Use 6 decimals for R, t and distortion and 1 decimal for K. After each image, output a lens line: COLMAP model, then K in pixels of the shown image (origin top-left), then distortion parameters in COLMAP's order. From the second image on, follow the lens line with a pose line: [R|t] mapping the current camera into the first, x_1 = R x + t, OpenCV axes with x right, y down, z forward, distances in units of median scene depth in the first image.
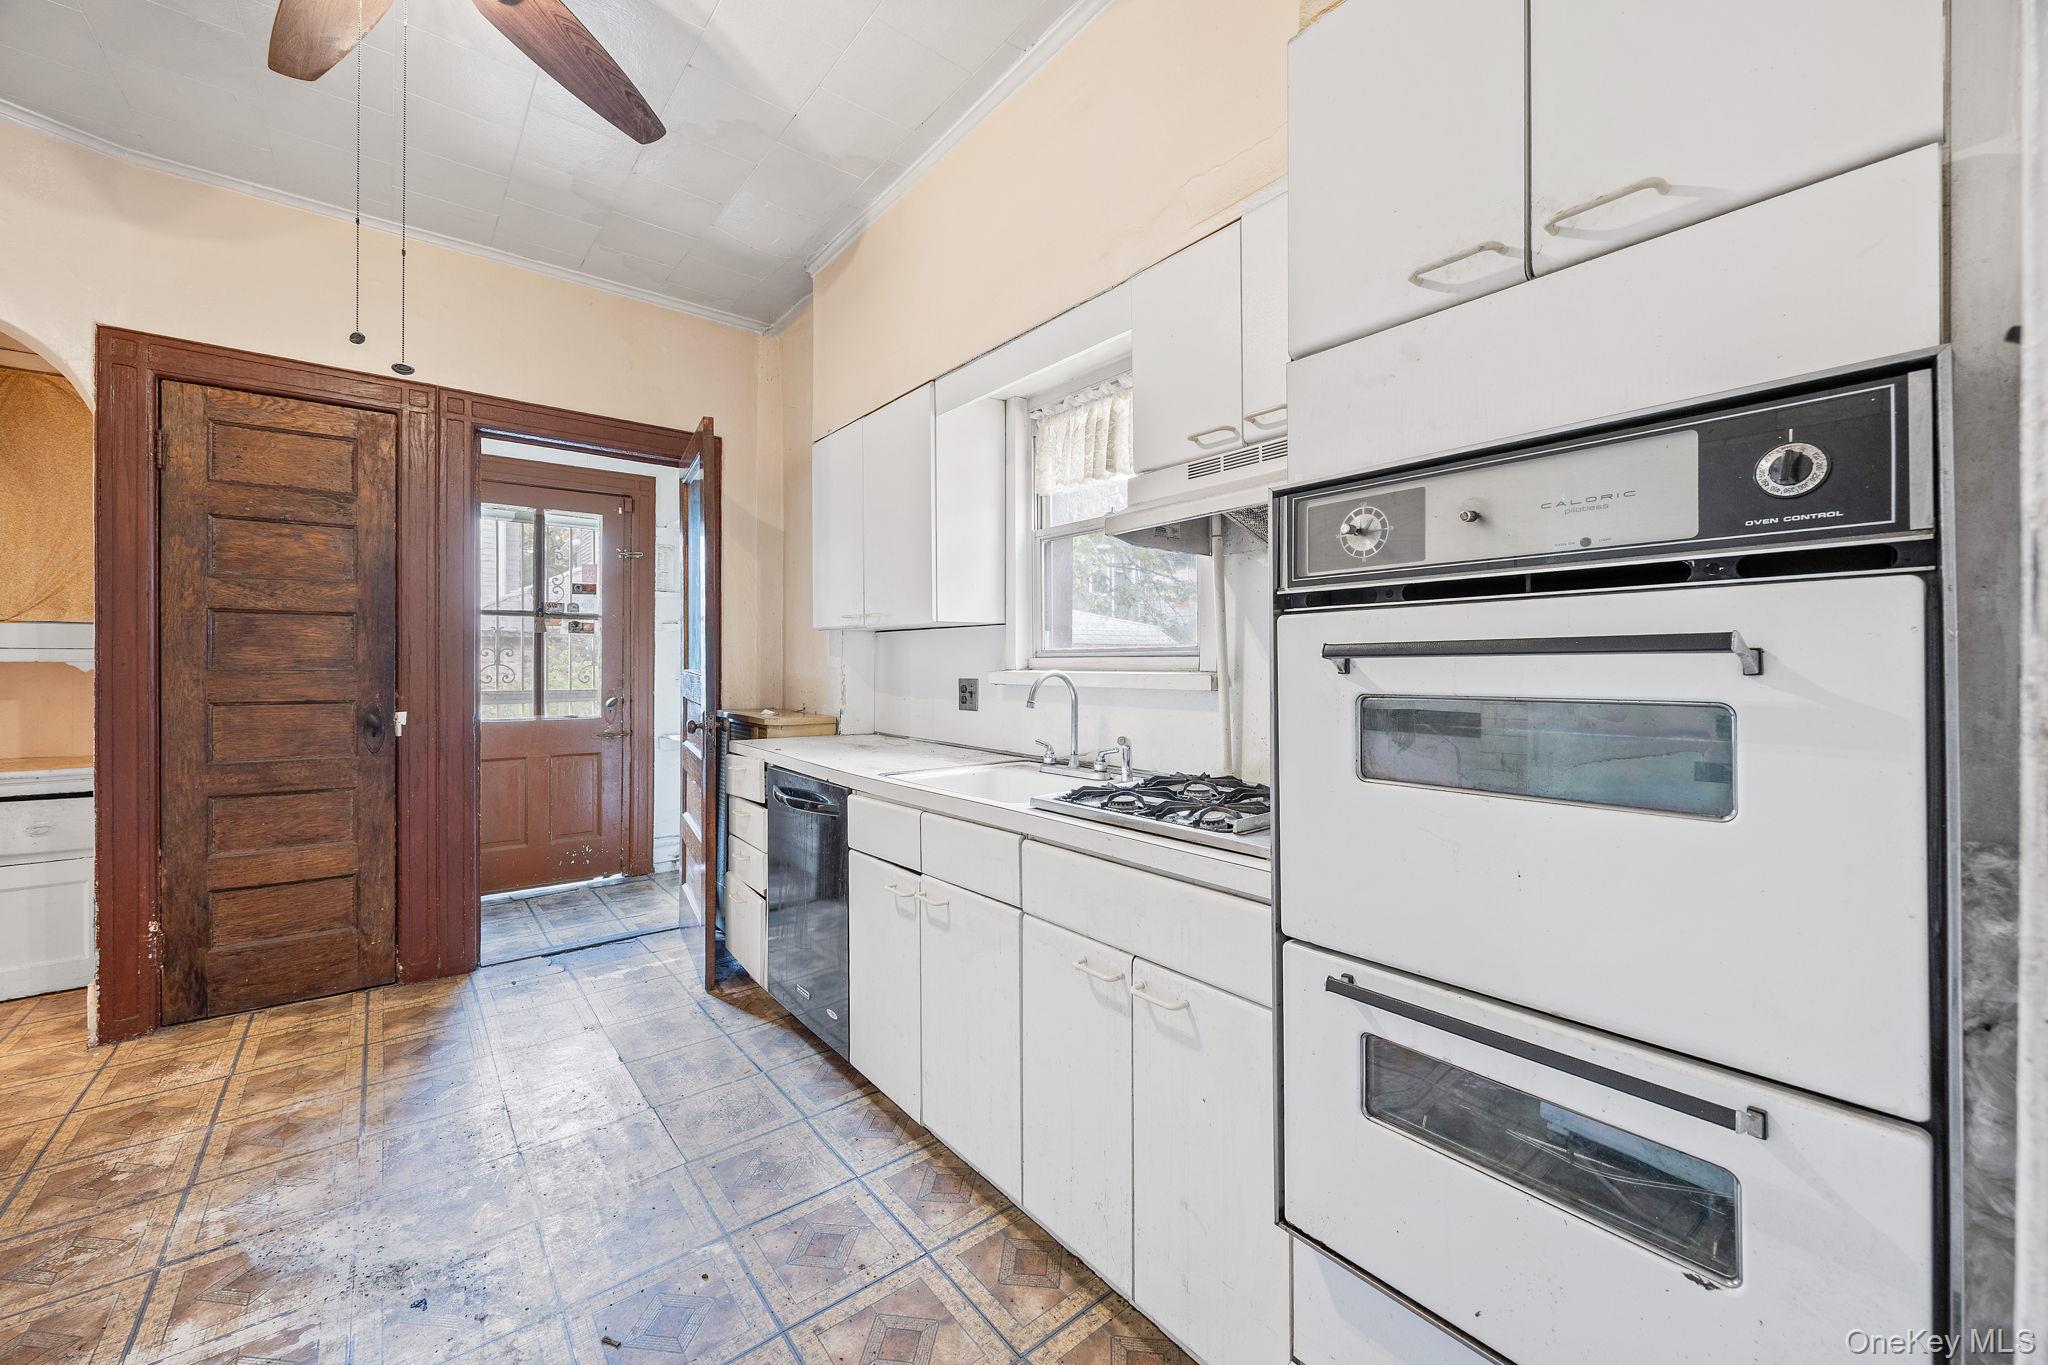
lens RADIAL K [[789.1, 0, 1024.5], [0, 789.1, 663.2], [0, 0, 1]] dist [-0.001640, 0.000132]
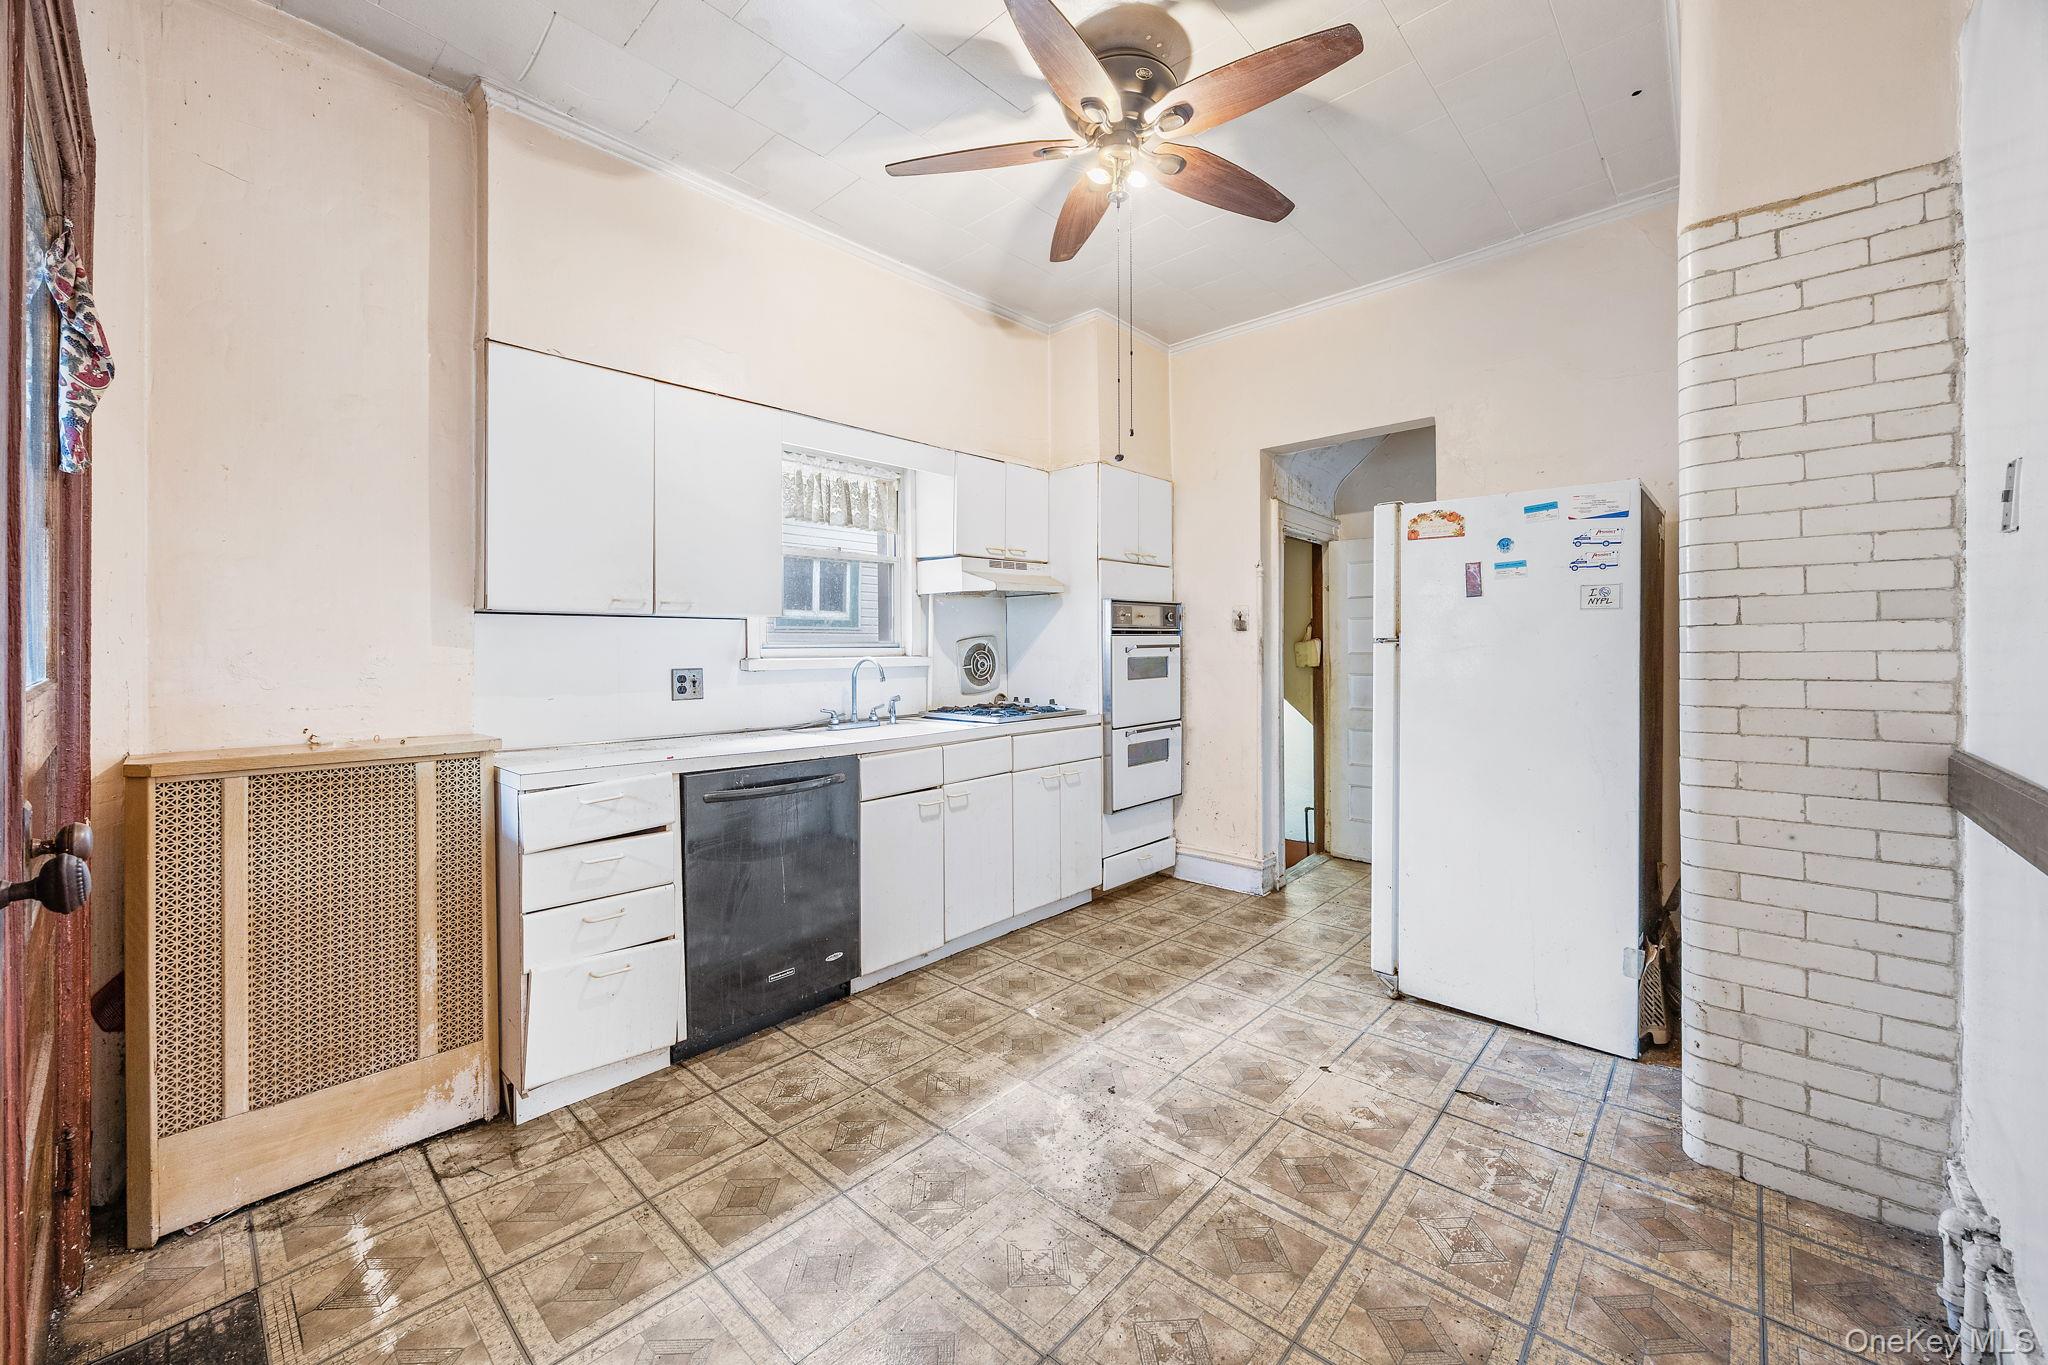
lens RADIAL K [[789.1, 0, 1024.5], [0, 789.1, 663.2], [0, 0, 1]] dist [-0.001640, 0.000132]
pose [[-0.151436, -0.015497, 0.988346, -2.000834], [0.007207, 0.999833, 0.016782, -0.001300], [-0.988441, 0.009665, -0.151299, 1.263950]]
